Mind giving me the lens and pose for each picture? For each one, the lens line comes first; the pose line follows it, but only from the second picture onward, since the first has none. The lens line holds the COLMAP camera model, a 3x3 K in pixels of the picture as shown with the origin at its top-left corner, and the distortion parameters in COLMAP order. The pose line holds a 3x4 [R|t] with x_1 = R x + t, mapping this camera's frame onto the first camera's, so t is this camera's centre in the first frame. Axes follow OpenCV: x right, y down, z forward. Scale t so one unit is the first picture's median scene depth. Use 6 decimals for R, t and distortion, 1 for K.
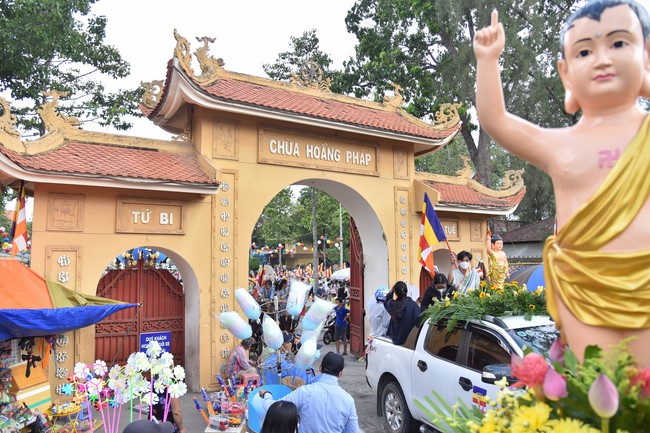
lens RADIAL K [[432.9, 0, 325.0], [0, 432.9, 216.5], [0, 0, 1]] dist [-0.003624, -0.000394]
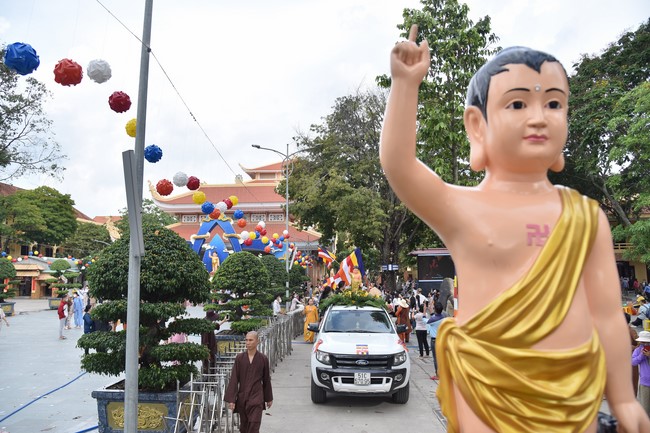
lens RADIAL K [[432.9, 0, 325.0], [0, 432.9, 216.5], [0, 0, 1]] dist [-0.003624, -0.000394]
pose [[0.819439, 0.088630, 0.566273, -0.159383], [-0.062966, 0.995912, -0.064758, -0.087553], [-0.569697, 0.017409, 0.821670, 0.534979]]
